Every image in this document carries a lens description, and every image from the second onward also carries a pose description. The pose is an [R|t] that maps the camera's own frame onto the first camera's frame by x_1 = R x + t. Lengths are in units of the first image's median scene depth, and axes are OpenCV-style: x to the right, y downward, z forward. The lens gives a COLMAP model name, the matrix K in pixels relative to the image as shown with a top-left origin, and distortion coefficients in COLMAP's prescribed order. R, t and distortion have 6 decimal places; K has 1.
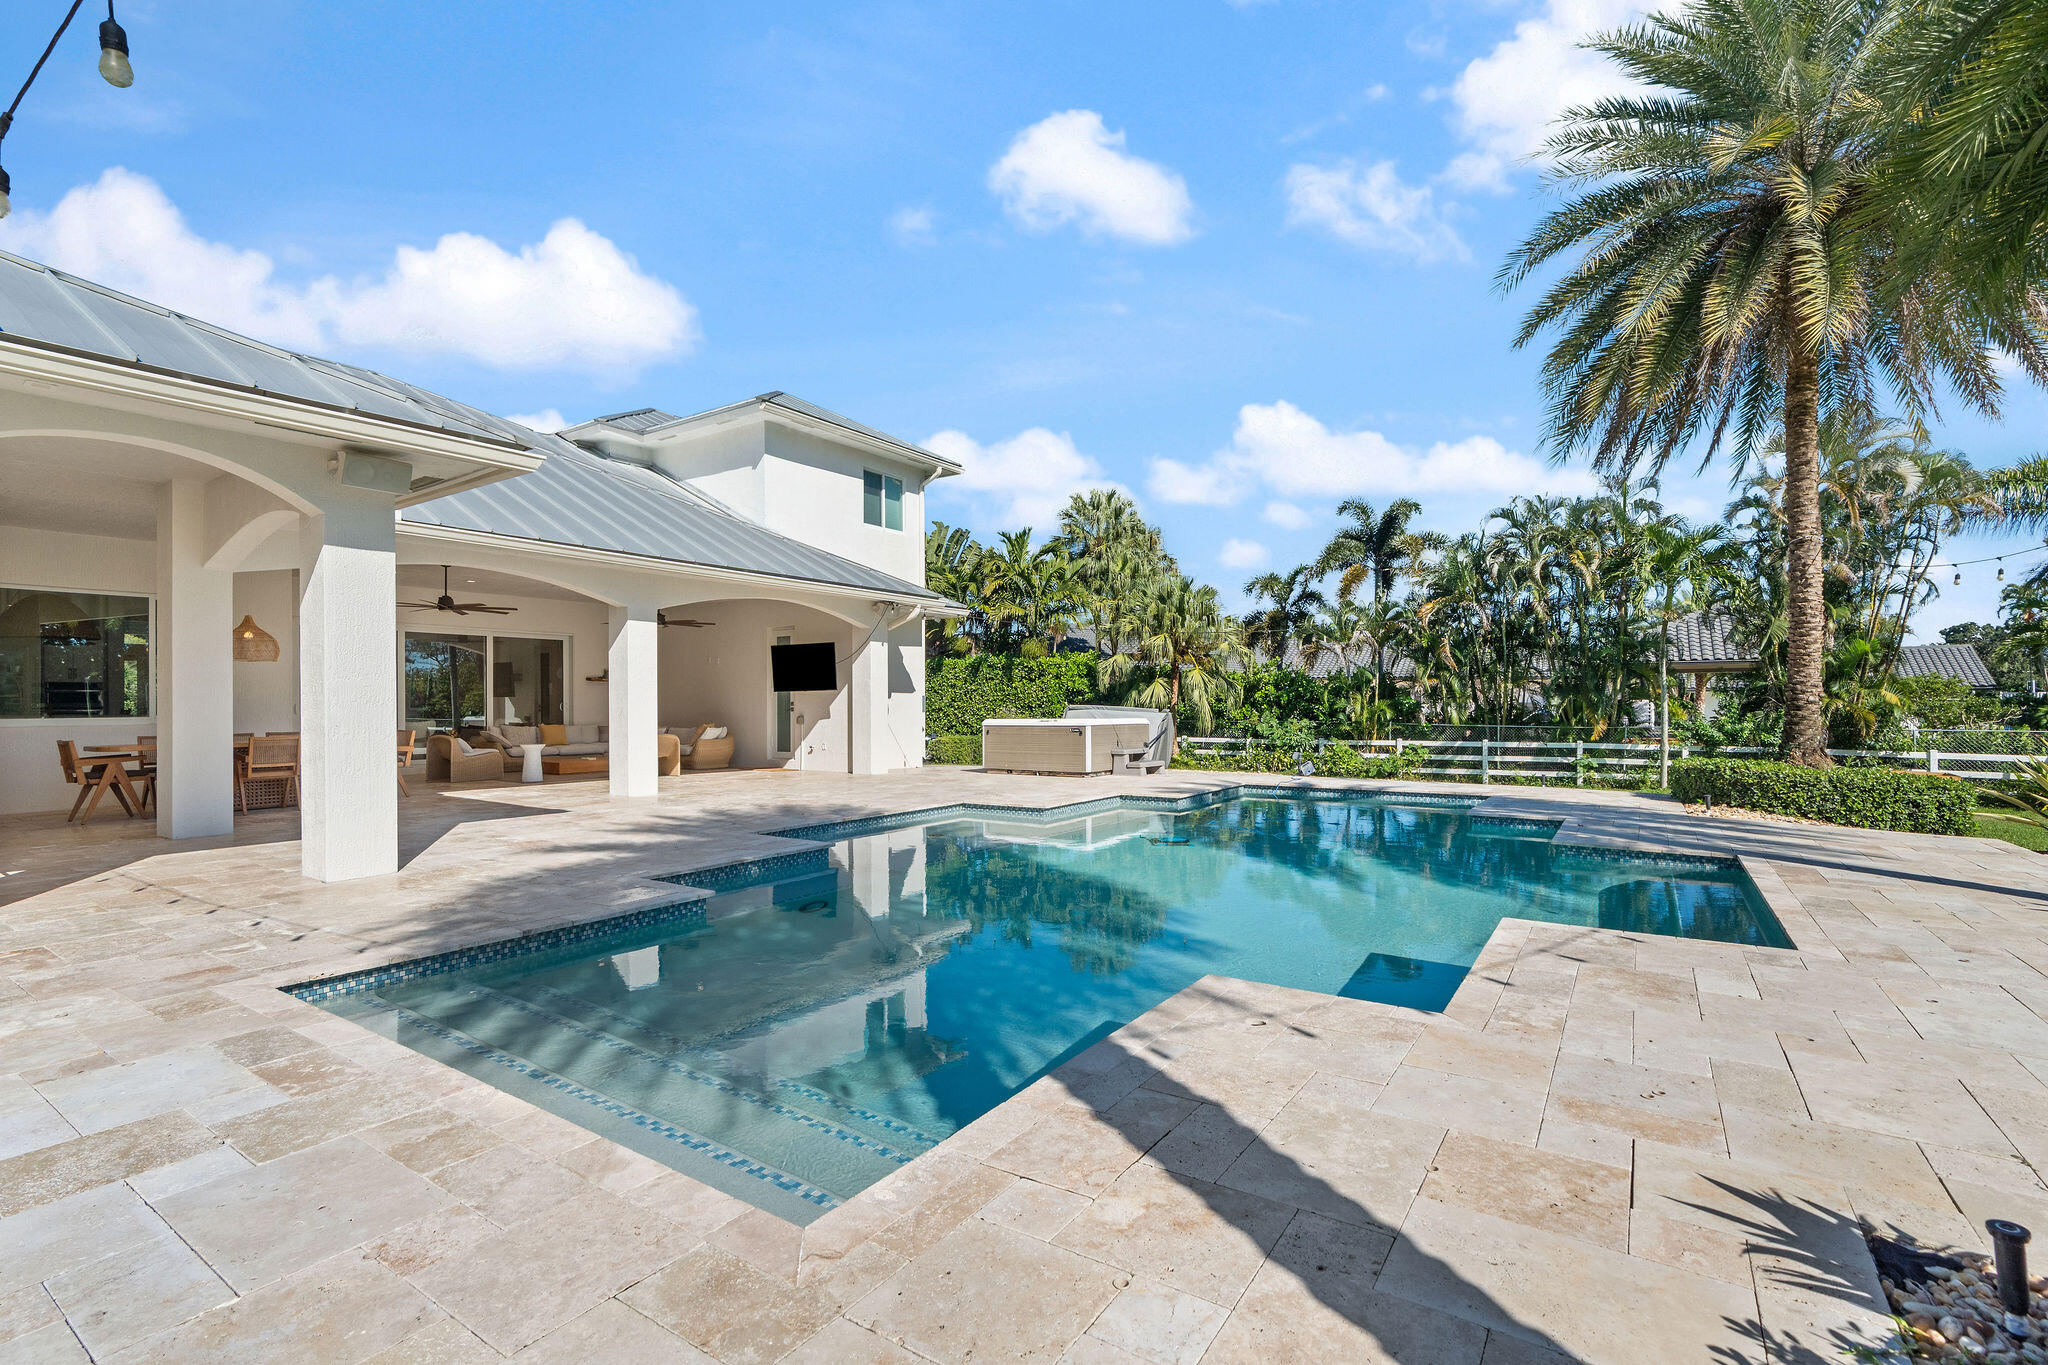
lens RADIAL K [[924.6, 0, 1012.6], [0, 924.6, 709.2], [0, 0, 1]] dist [-0.004160, 0.001269]
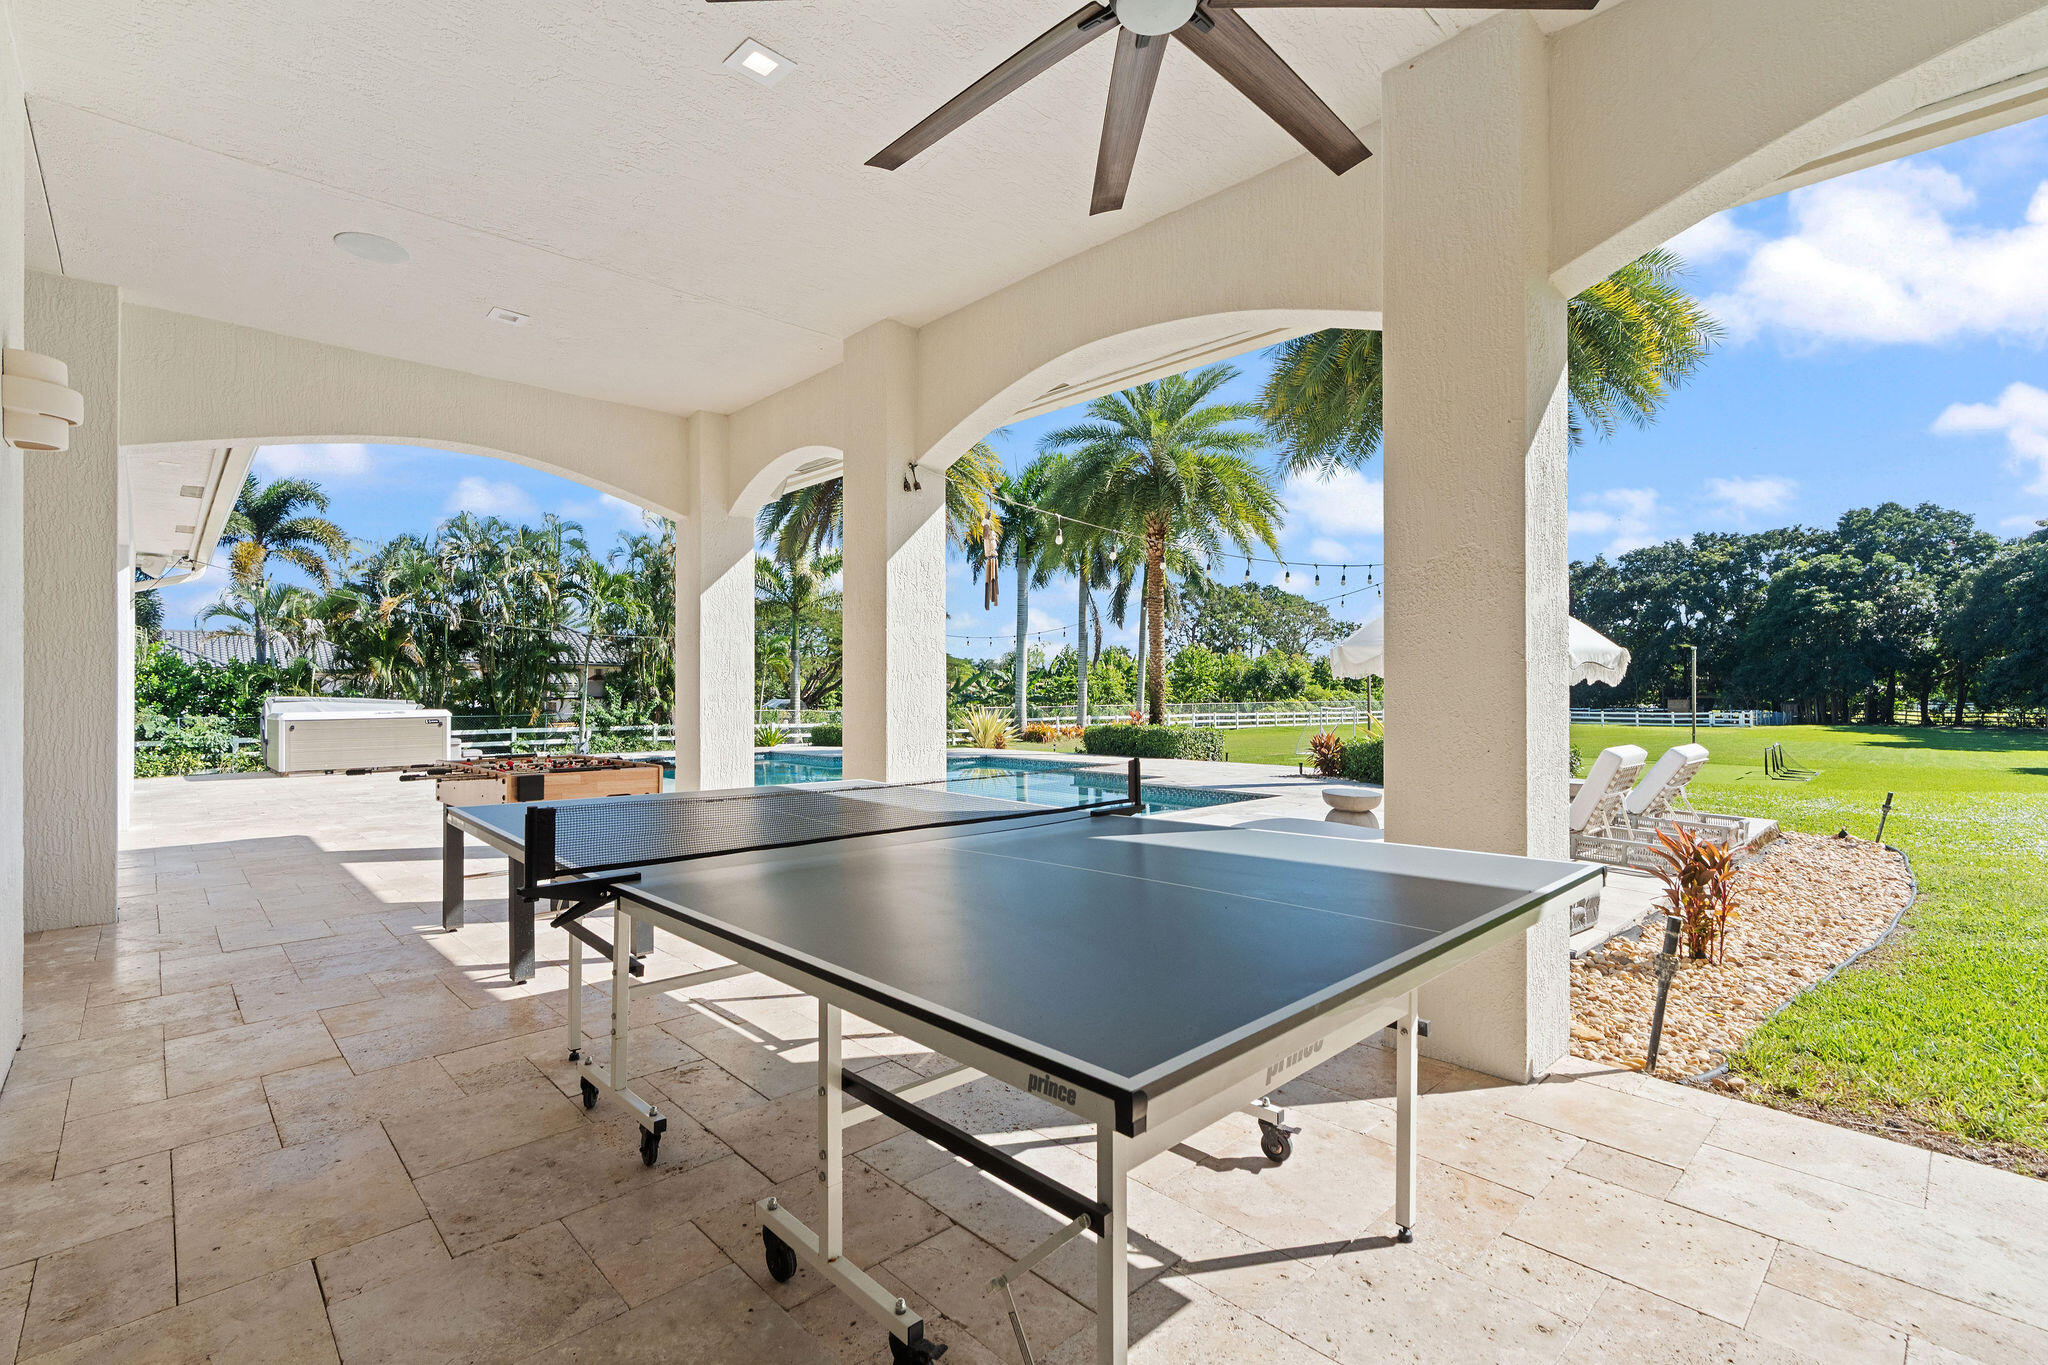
lens RADIAL K [[924.6, 0, 1020.4], [0, 924.6, 684.6], [0, 0, 1]] dist [-0.004160, 0.001269]
pose [[0.201144, 0.010765, 0.979502, -0.425770], [0.010298, 0.999861, -0.013104, 0.002062], [-0.979507, 0.012722, 0.201005, 0.117238]]
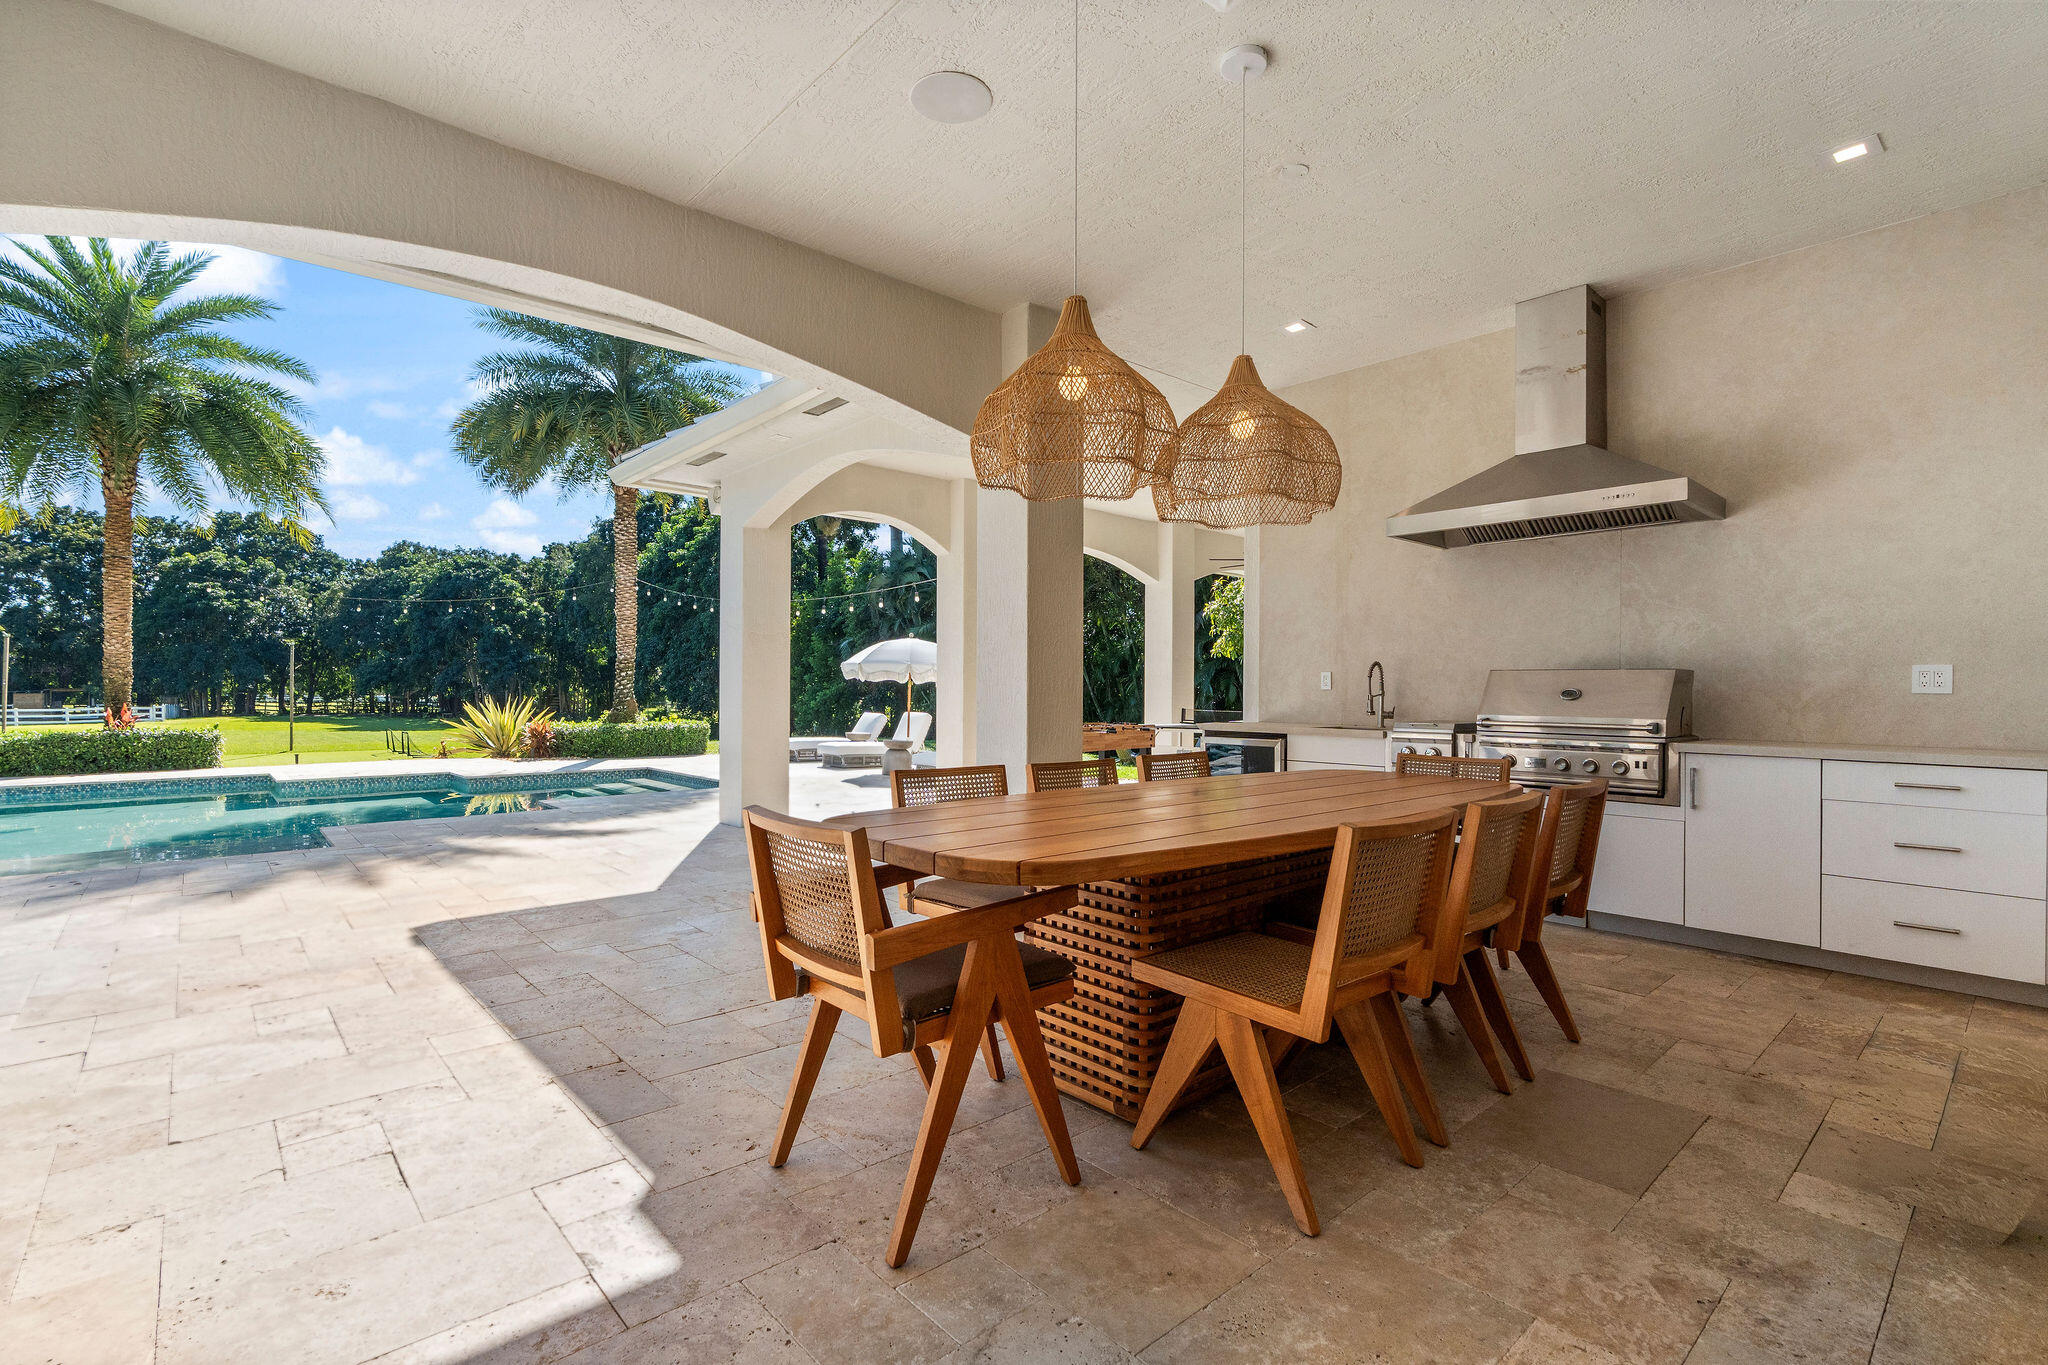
lens RADIAL K [[924.6, 0, 1017.8], [0, 924.6, 695.4], [0, 0, 1]] dist [-0.004160, 0.001269]
pose [[-0.969073, -0.001671, 0.246767, -0.332139], [0.003066, 0.999818, 0.018812, -0.000959], [-0.246754, 0.018986, -0.968892, 0.518434]]
